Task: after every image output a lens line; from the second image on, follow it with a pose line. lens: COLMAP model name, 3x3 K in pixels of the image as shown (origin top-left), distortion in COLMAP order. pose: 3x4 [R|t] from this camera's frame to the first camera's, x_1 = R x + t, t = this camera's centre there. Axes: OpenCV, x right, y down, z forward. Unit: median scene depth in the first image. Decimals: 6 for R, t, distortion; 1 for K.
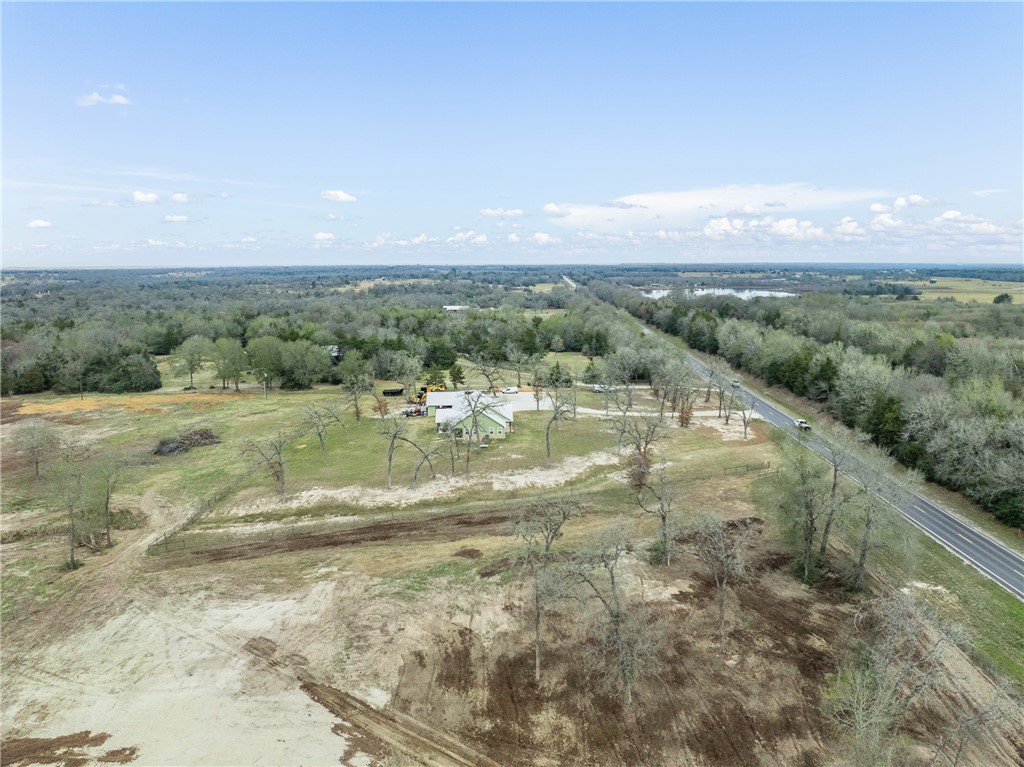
lens RADIAL K [[718.8, 0, 515.1], [0, 718.8, 381.6], [0, 0, 1]] dist [-0.040559, 0.002625]
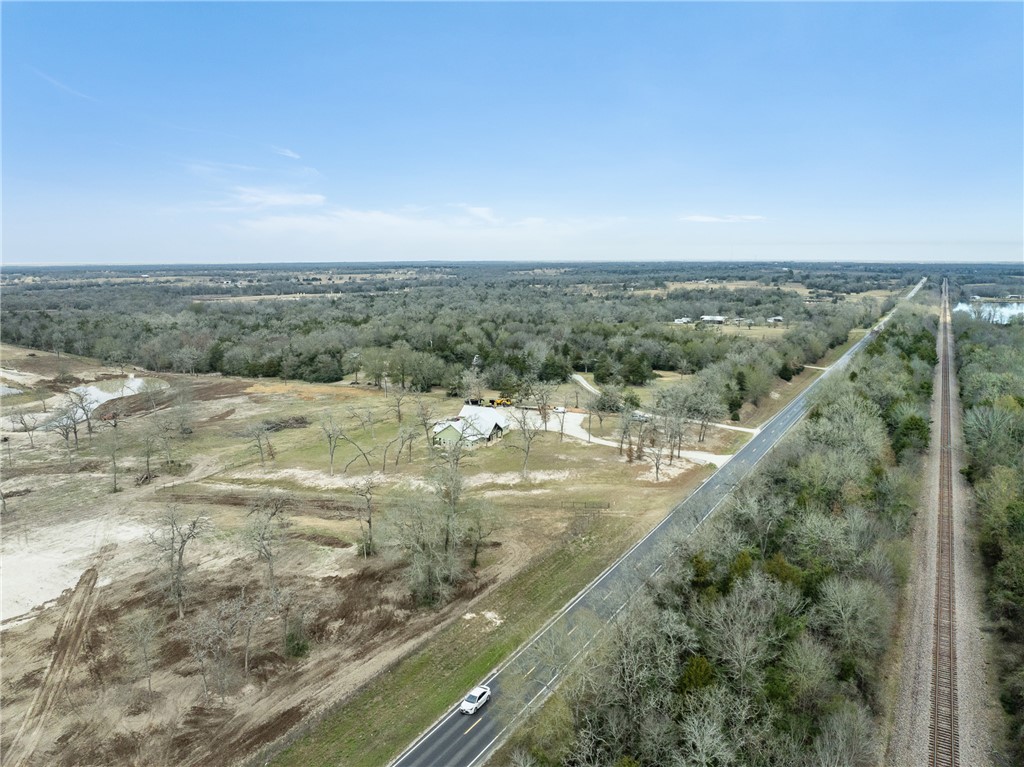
lens RADIAL K [[718.8, 0, 514.0], [0, 718.8, 380.3], [0, 0, 1]] dist [-0.040559, 0.002625]
pose [[0.874453, 0.082471, -0.478048, 0.869450], [-0.080442, 0.996452, 0.024757, -0.105545], [0.478394, 0.016806, 0.877985, -0.034203]]
